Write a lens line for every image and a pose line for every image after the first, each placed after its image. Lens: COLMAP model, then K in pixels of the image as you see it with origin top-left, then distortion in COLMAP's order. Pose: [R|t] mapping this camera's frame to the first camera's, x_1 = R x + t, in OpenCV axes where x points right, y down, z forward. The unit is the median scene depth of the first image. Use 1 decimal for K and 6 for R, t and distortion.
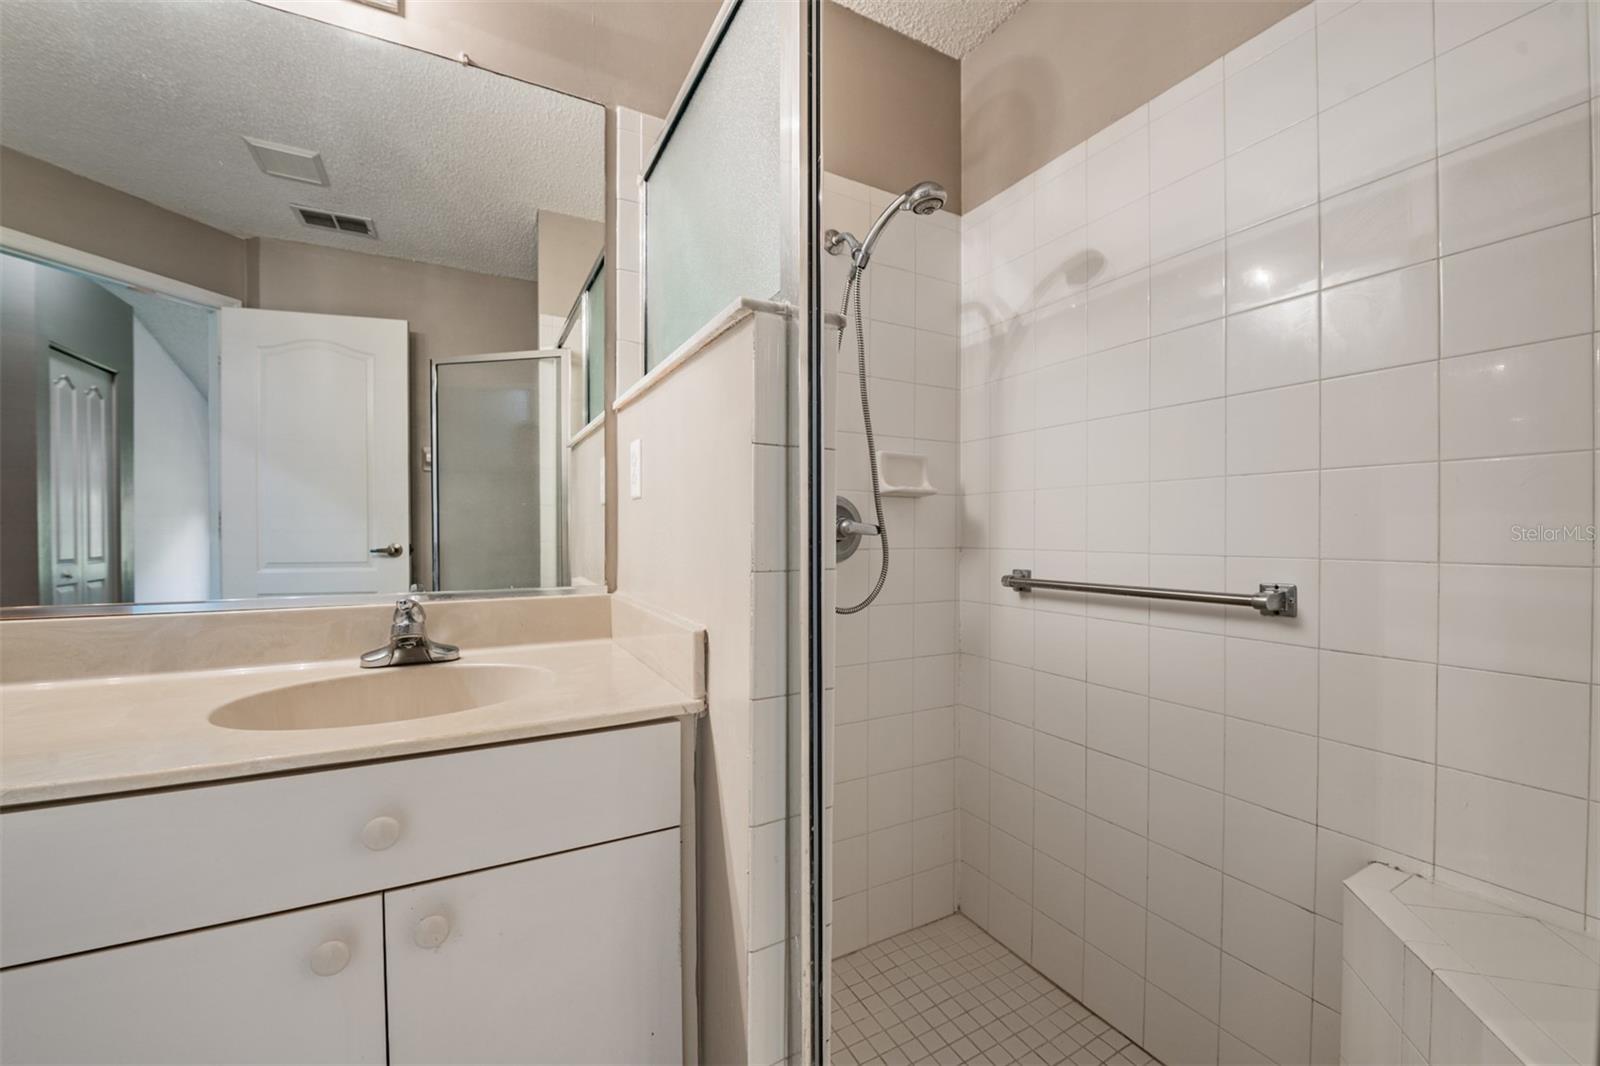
lens RADIAL K [[630.0, 0, 790.7], [0, 630.0, 540.4], [0, 0, 1]] dist [-0.010314, -0.001784]
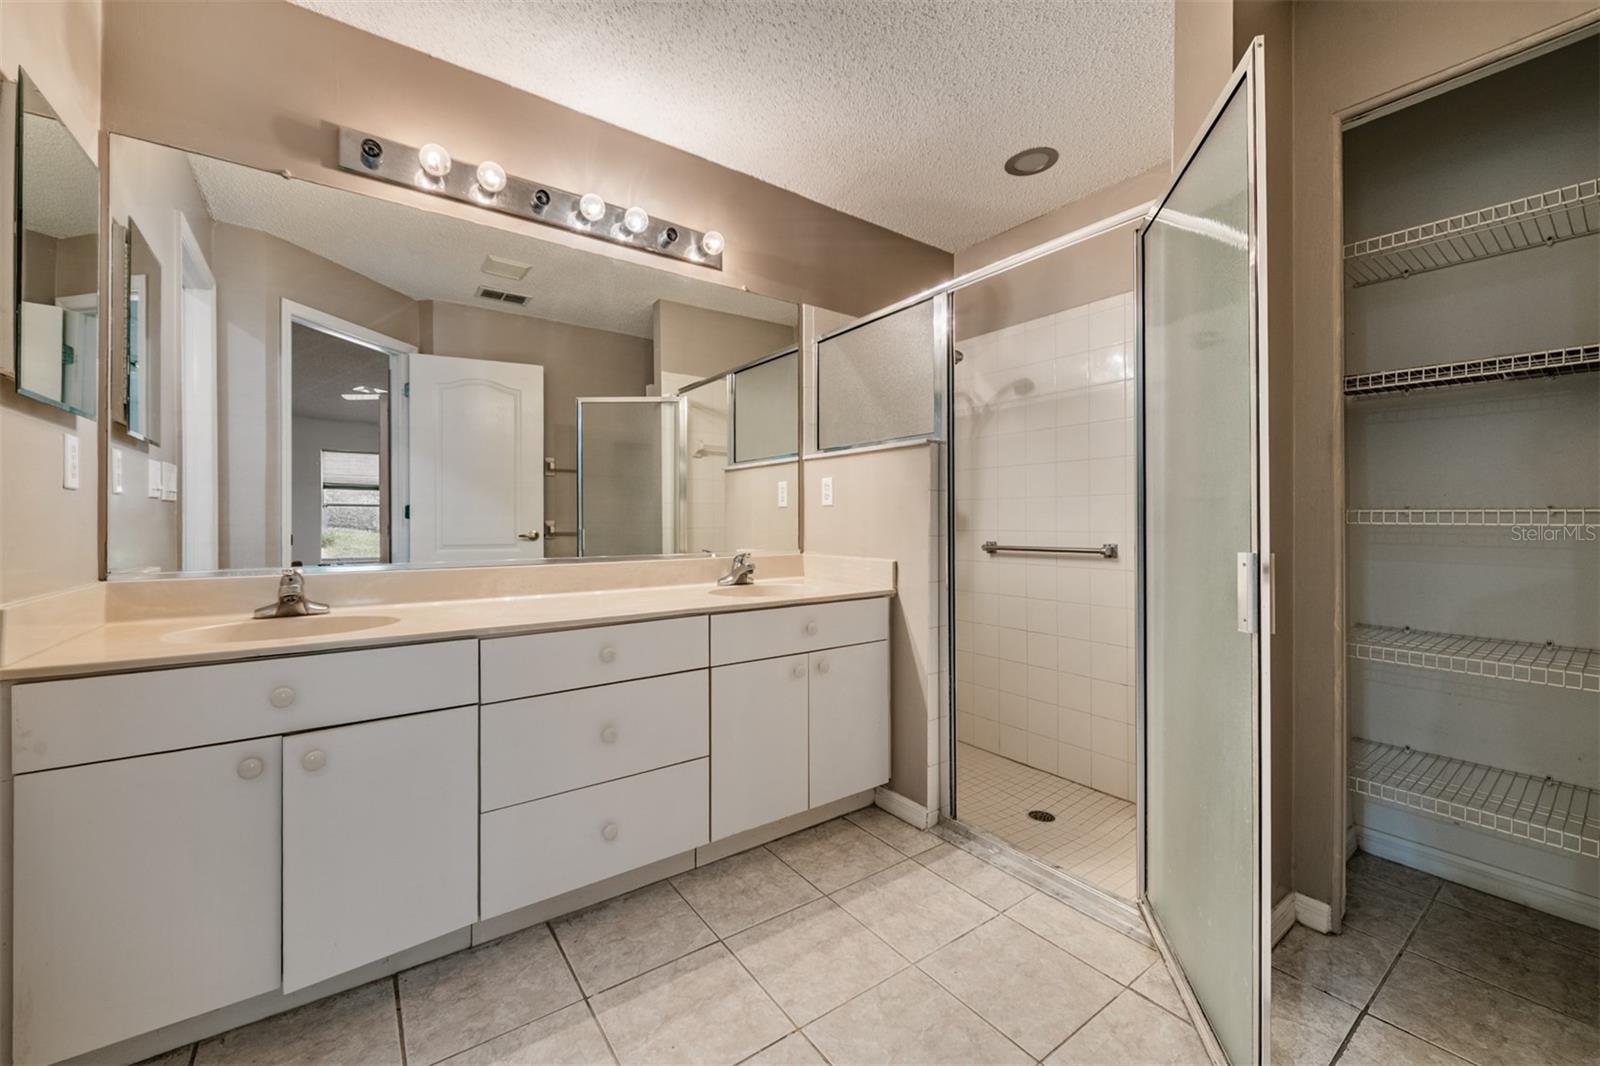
lens RADIAL K [[630.0, 0, 804.6], [0, 630.0, 521.8], [0, 0, 1]] dist [-0.010314, -0.001784]
pose [[0.987564, -0.002467, 0.157199, -0.484417], [0.004352, 0.999923, -0.011649, 0.008242], [-0.157158, 0.012188, 0.987498, -0.773681]]
